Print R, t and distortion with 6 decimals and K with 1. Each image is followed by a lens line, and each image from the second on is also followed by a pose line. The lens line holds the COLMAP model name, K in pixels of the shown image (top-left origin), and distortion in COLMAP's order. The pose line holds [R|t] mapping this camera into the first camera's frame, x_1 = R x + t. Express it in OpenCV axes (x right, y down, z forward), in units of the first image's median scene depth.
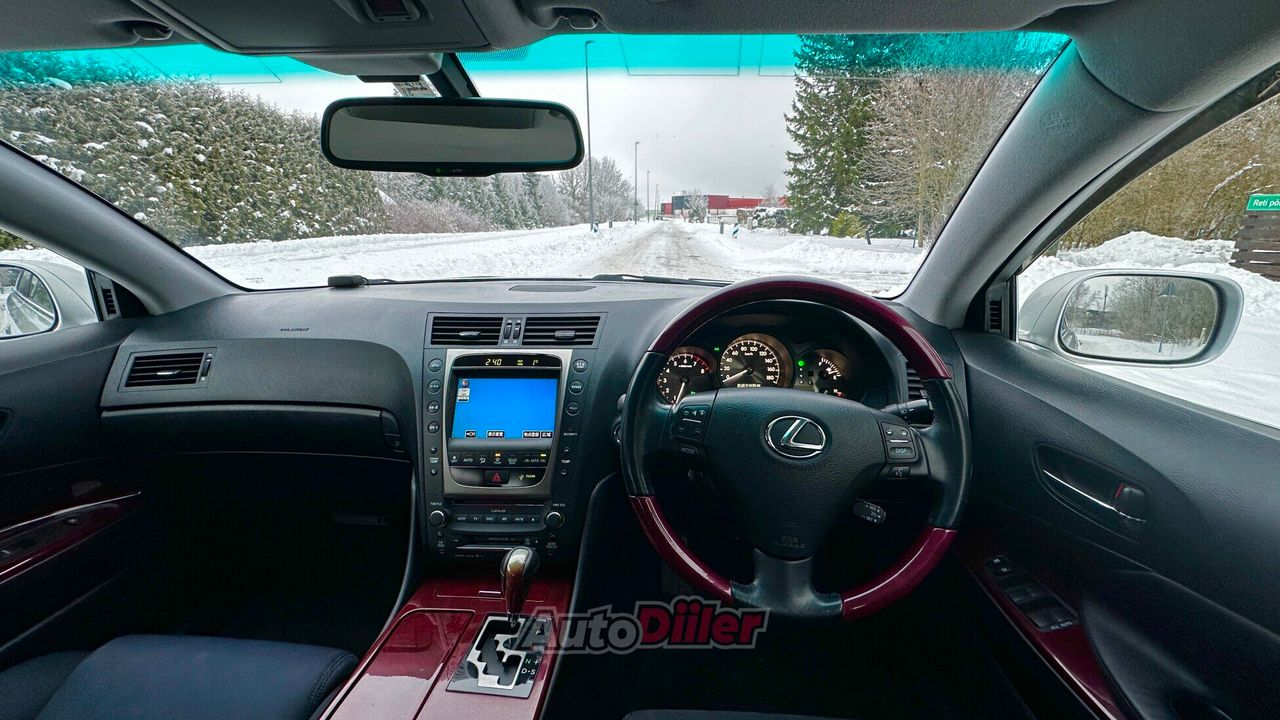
lens RADIAL K [[512.2, 0, 641.6], [0, 512.2, 368.1], [0, 0, 1]] dist [-0.004860, 0.001482]
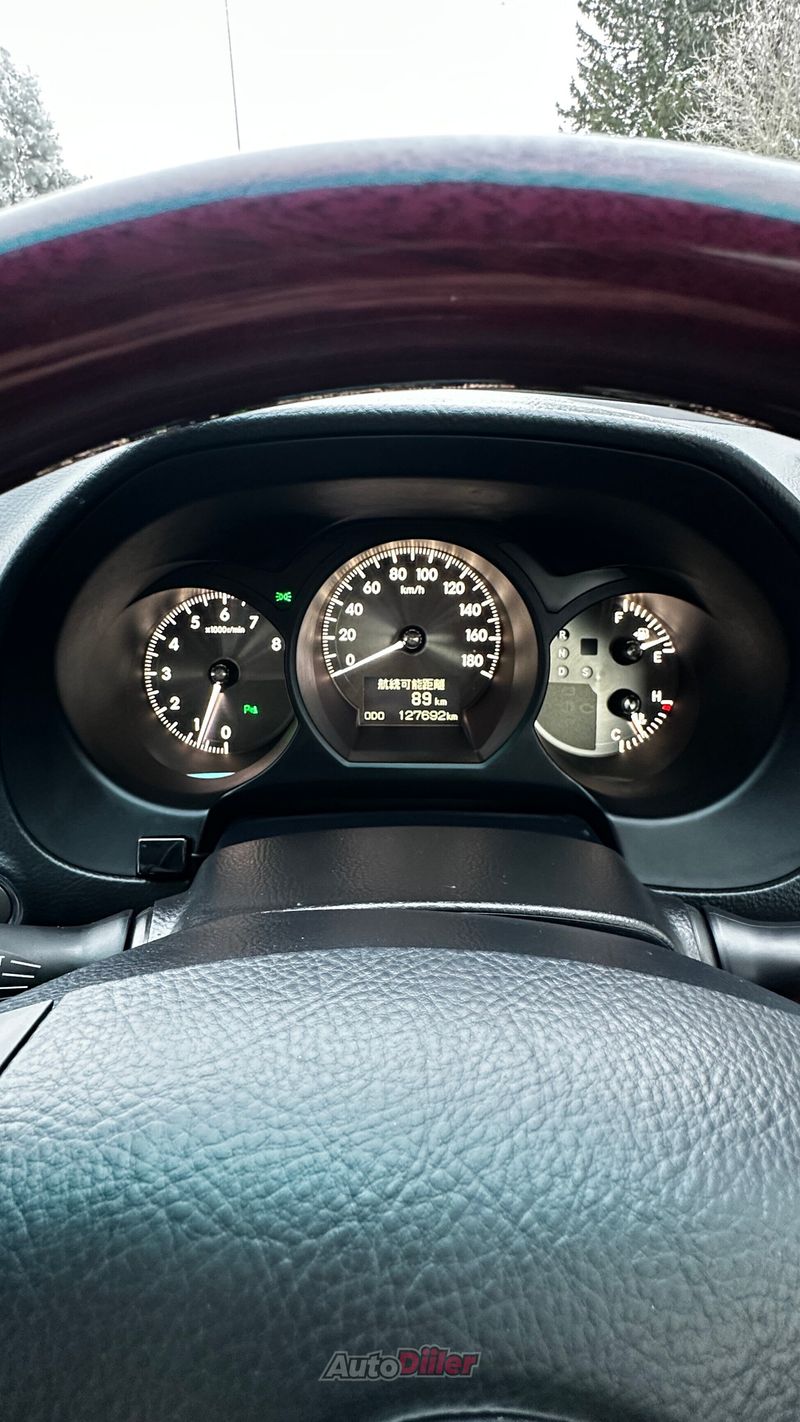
lens RADIAL K [[682.1, 0, 391.2], [0, 682.1, 703.2], [0, 0, 1]] dist [0.000017, 0.000371]
pose [[0.997834, -0.030857, 0.058101, 0.165670], [0.015183, 0.967346, 0.253004, -0.068665], [-0.064010, -0.251573, 0.965719, 0.544029]]
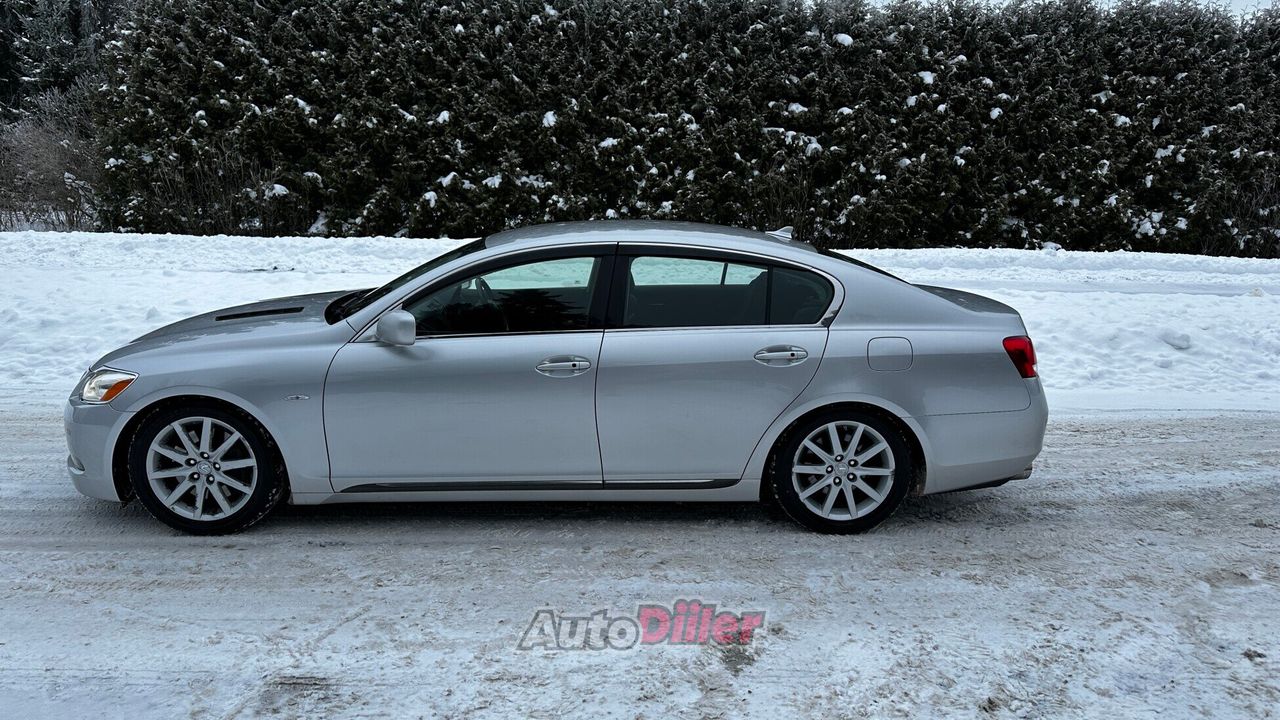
lens RADIAL K [[908.9, 0, 674.7], [0, 908.9, 413.7], [0, 0, 1]] dist [0.042999, -0.048144]
pose [[0.118793, 0.258580, -0.958658, 3.528289], [-0.299081, 0.929972, 0.213781, -2.146115], [0.946804, 0.261321, 0.187810, 5.792021]]
